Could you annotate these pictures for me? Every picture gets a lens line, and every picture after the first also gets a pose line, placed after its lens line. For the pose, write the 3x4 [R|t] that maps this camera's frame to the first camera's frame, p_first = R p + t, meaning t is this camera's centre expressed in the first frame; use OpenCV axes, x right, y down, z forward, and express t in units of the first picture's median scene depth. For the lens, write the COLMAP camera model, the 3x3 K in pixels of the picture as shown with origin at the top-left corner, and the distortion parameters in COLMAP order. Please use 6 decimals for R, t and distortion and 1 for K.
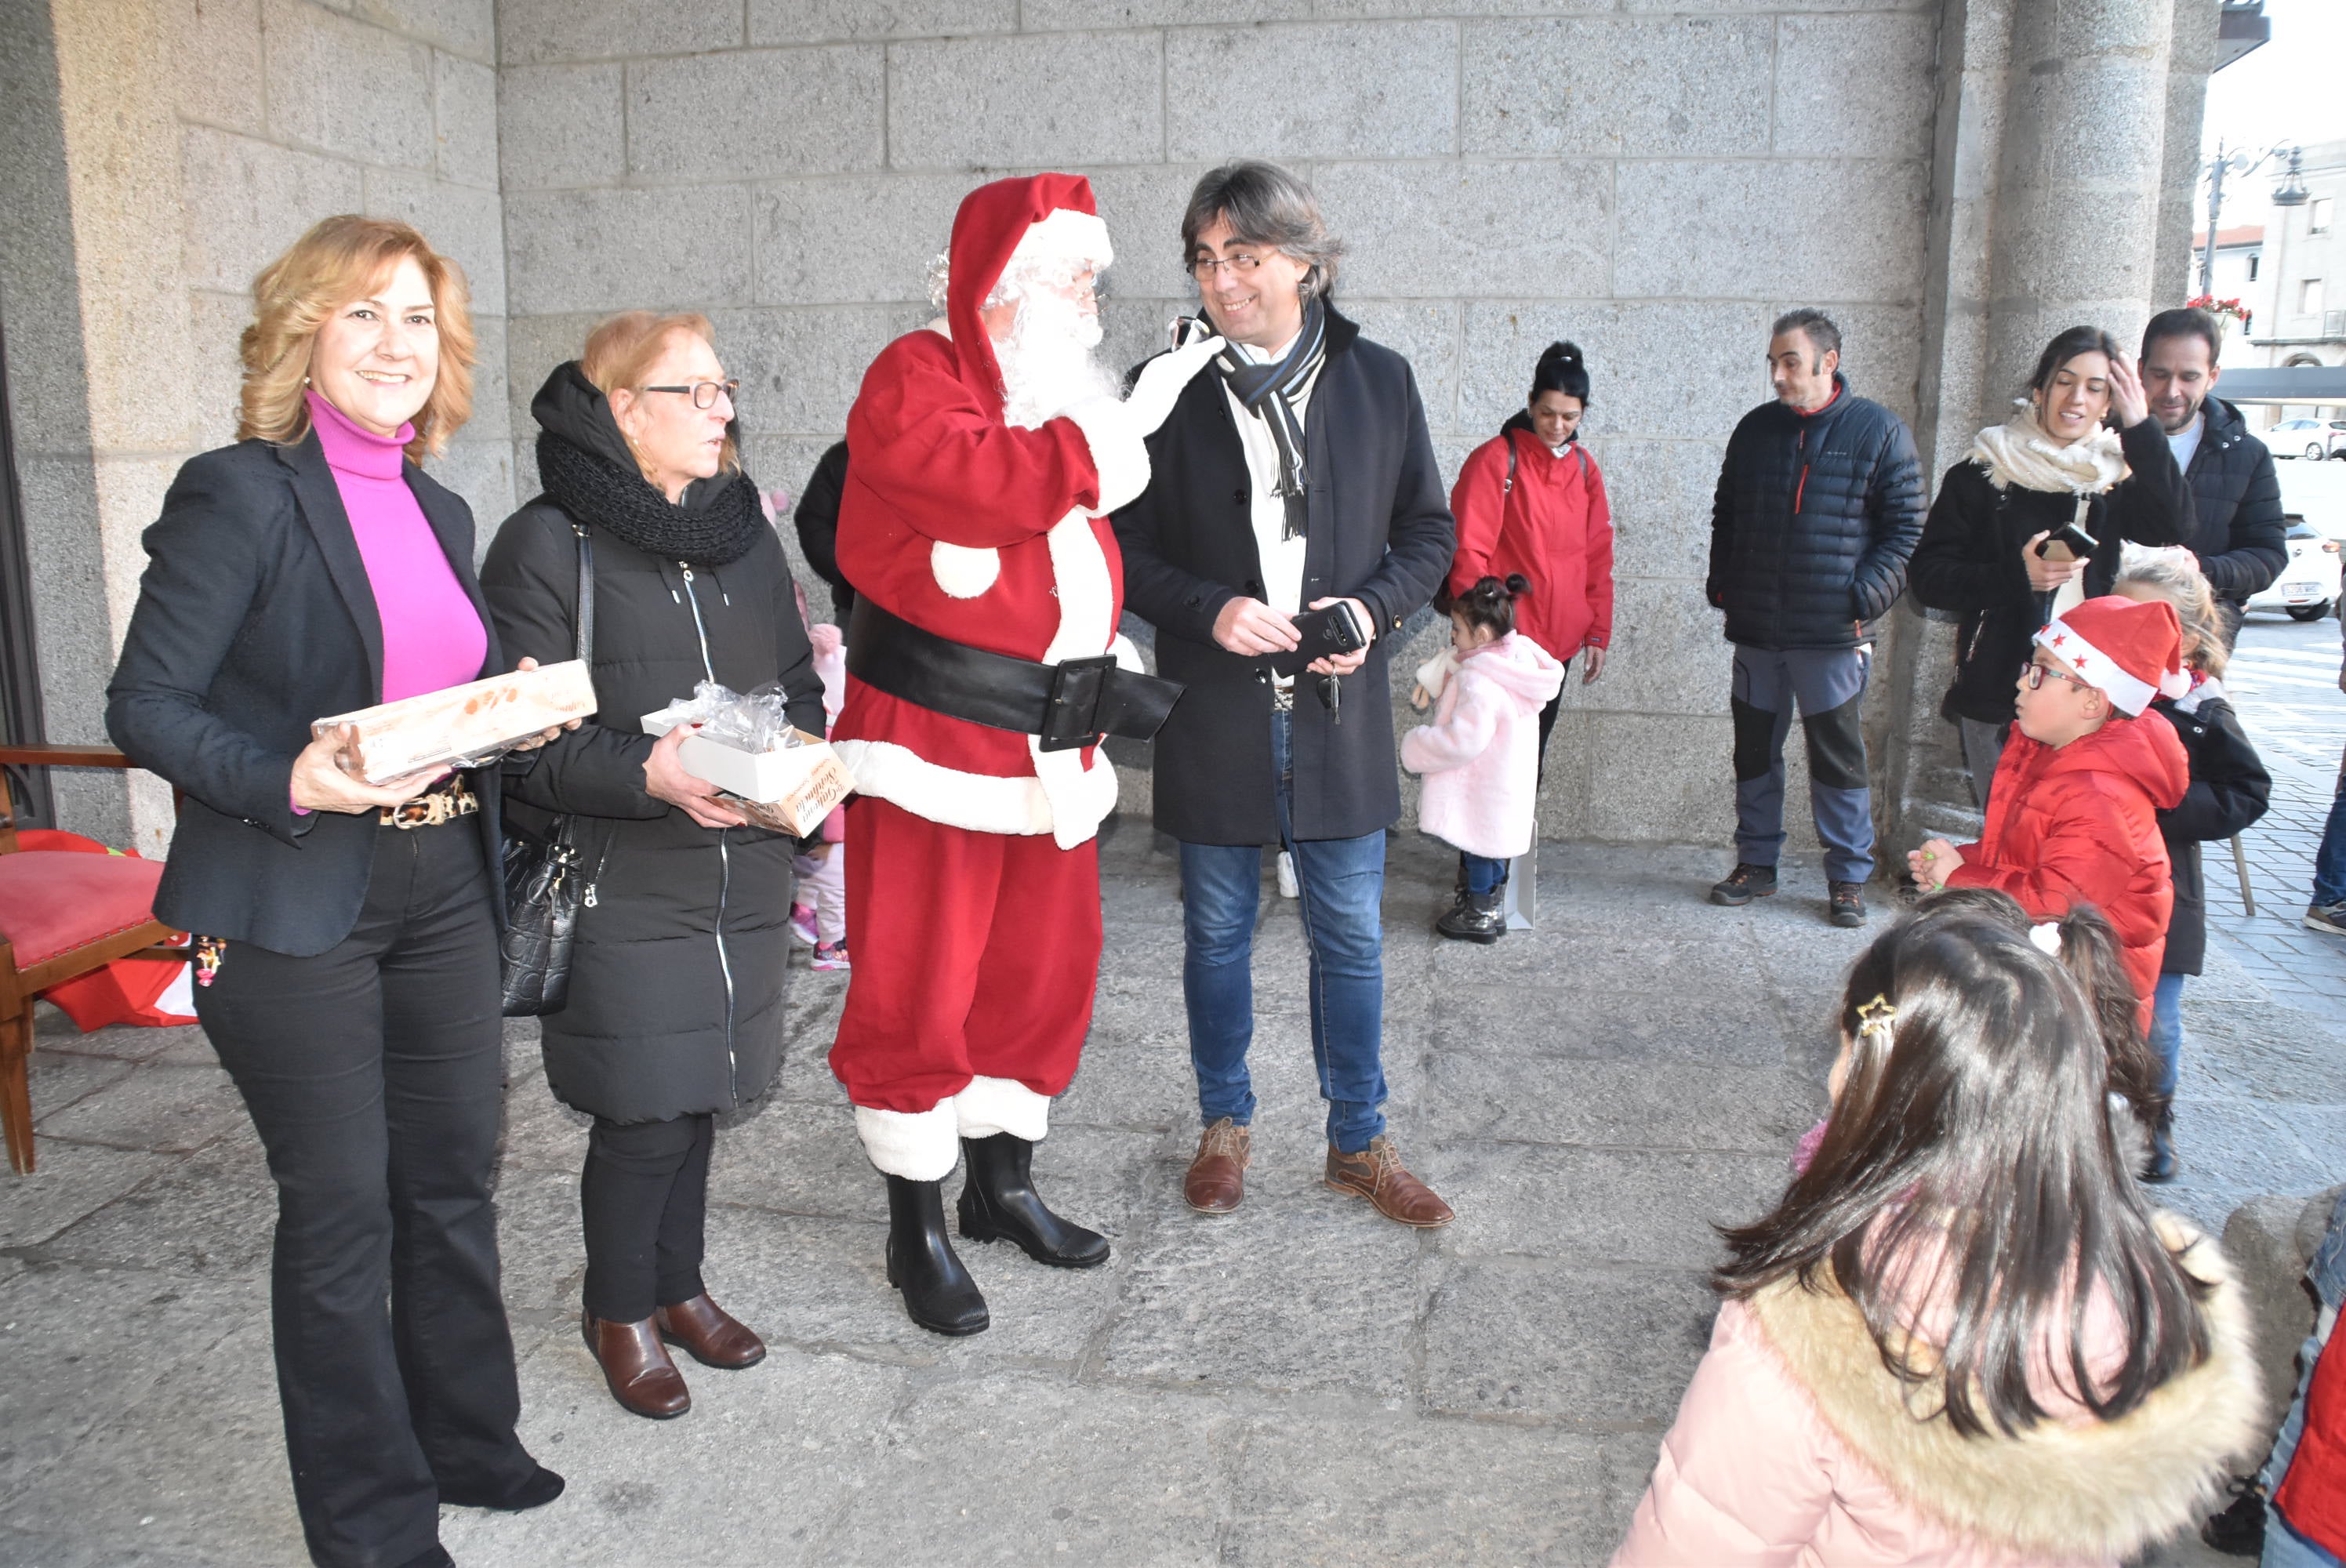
lens RADIAL K [[1806.3, 0, 1154.4], [0, 1806.3, 797.6], [0, 0, 1]] dist [-0.173631, 0.113887]
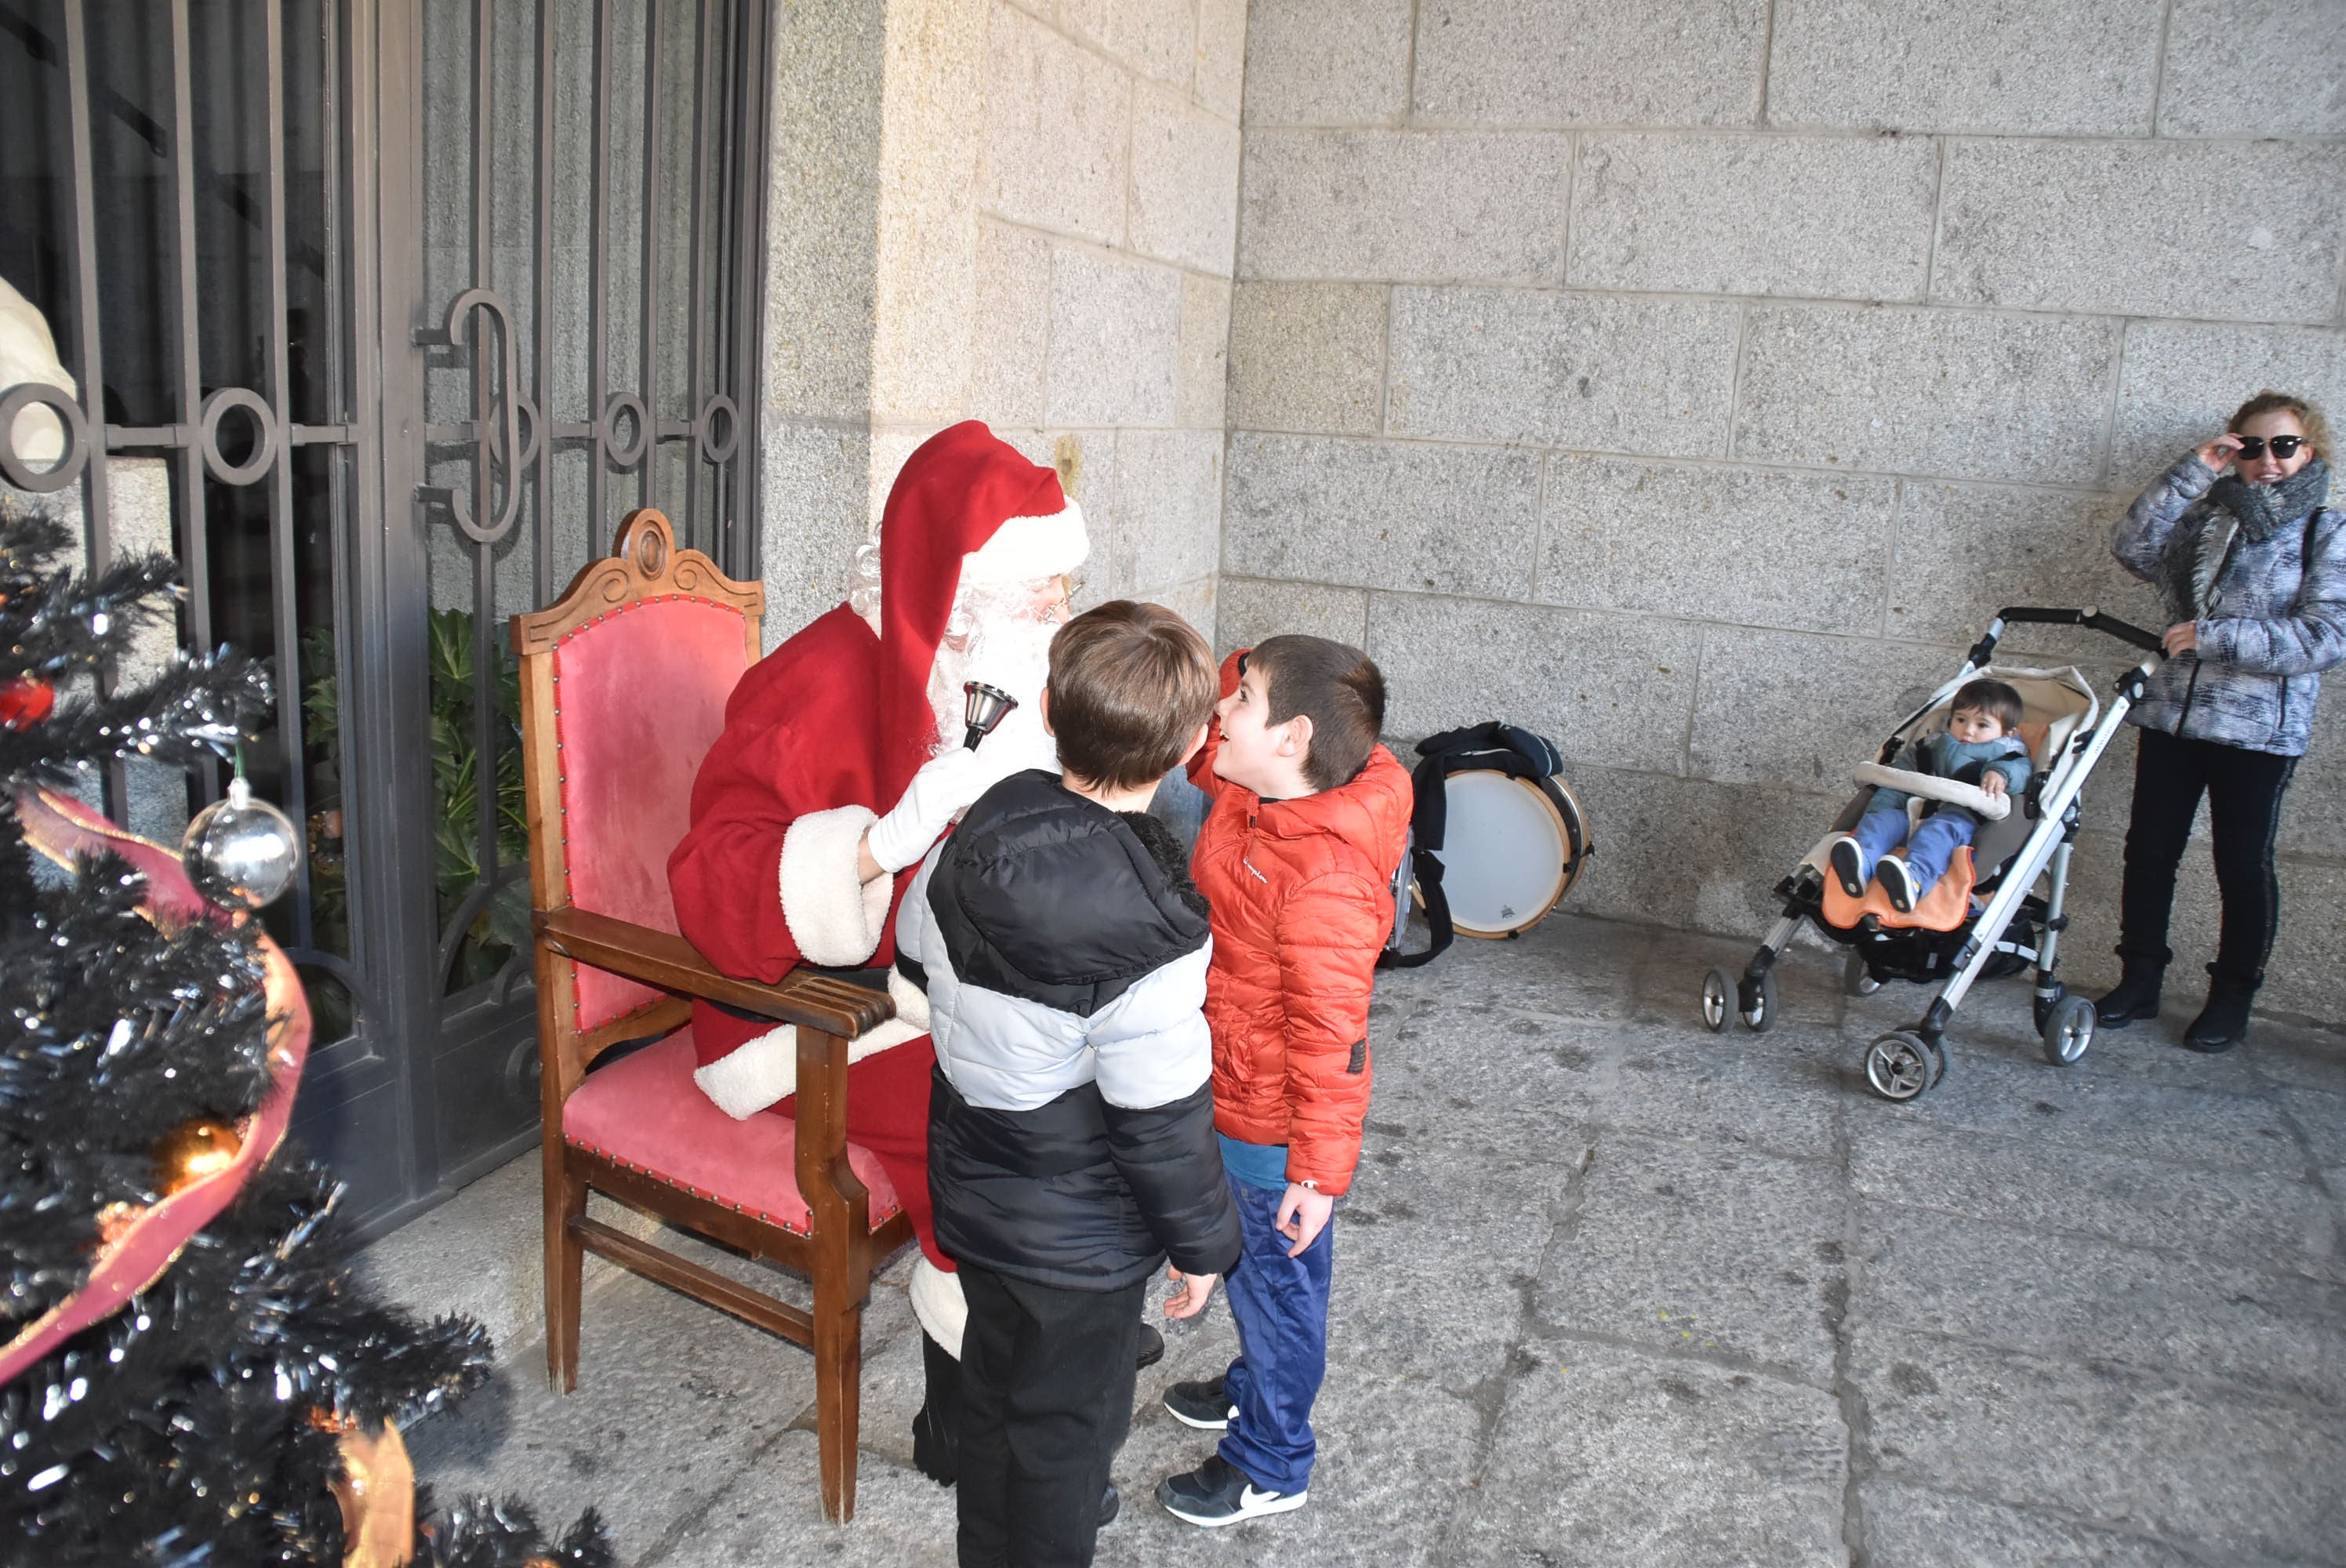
lens RADIAL K [[1806.3, 0, 1154.4], [0, 1806.3, 797.6], [0, 0, 1]] dist [-0.173631, 0.113887]
pose [[0.977611, 0.089475, -0.190451, -0.255368], [-0.089607, 0.995946, 0.007938, -0.043043], [0.190389, 0.009305, 0.981665, 0.205153]]
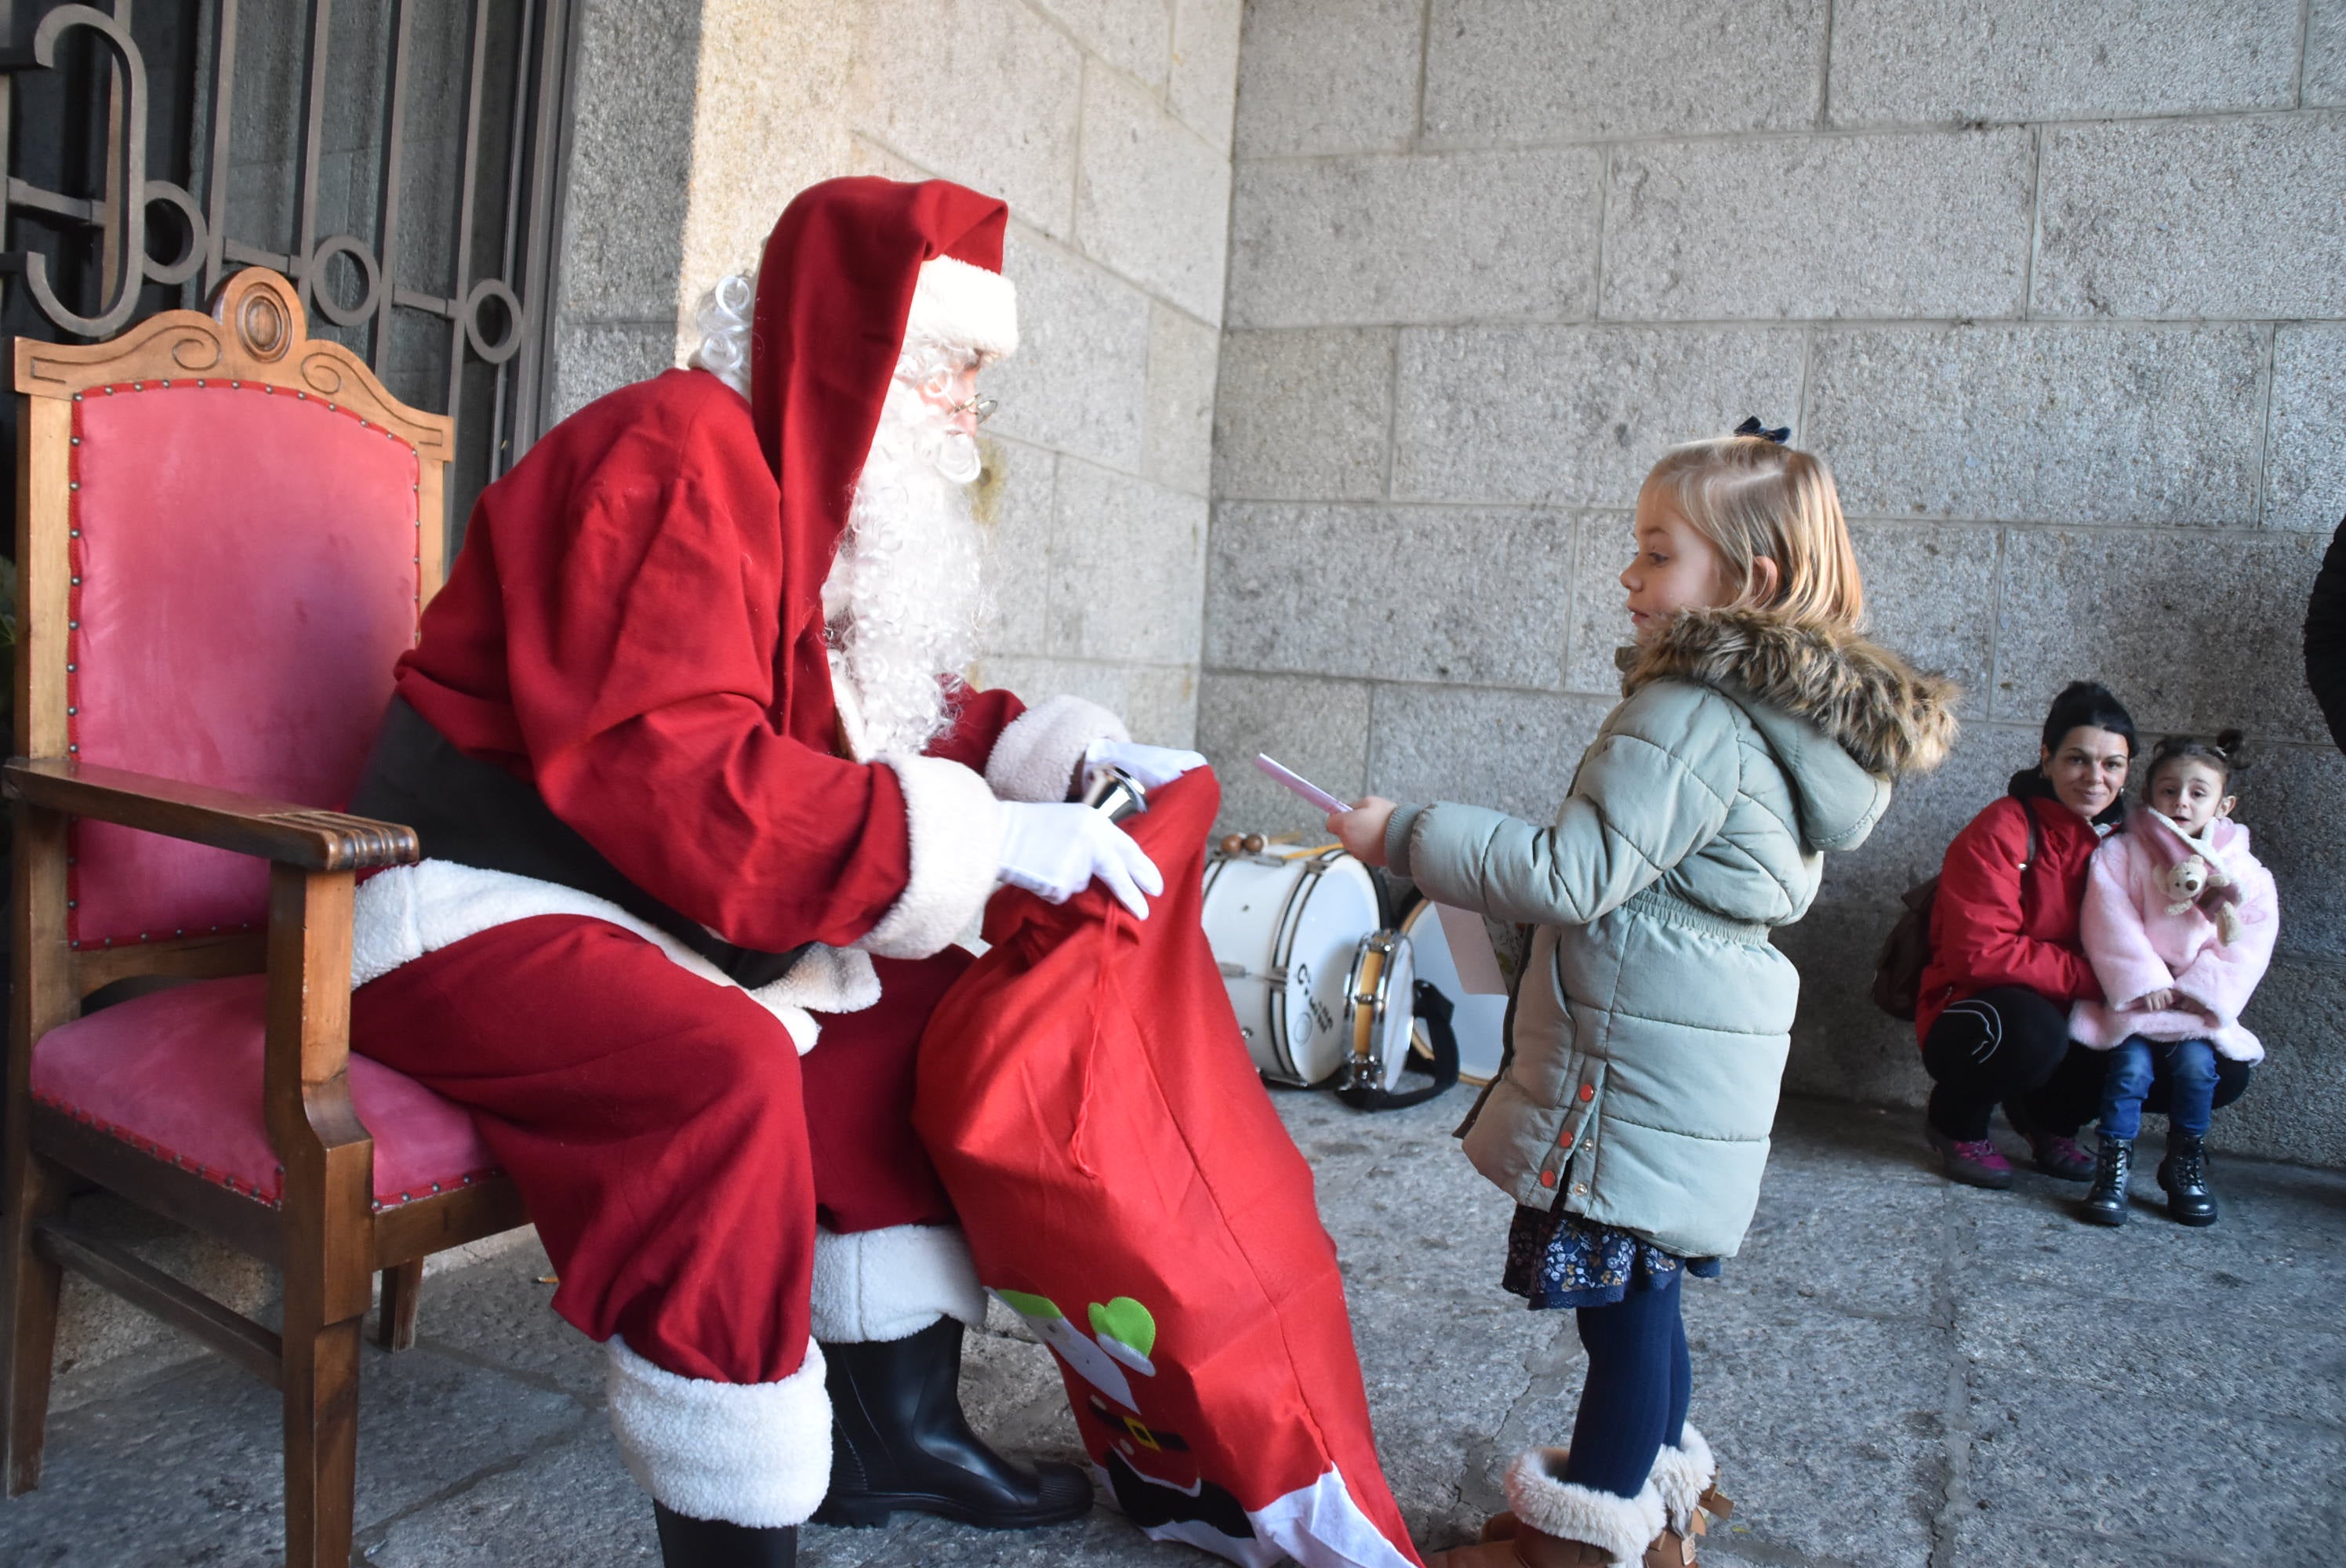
lens RADIAL K [[1869.7, 0, 1156.4], [0, 1869.7, 797.5], [0, 0, 1]] dist [-0.169136, 0.131593]
pose [[0.964102, 0.079200, -0.253447, -0.213701], [-0.118006, 0.982842, -0.141759, 0.024605], [0.237872, 0.166578, 0.956906, 0.342755]]
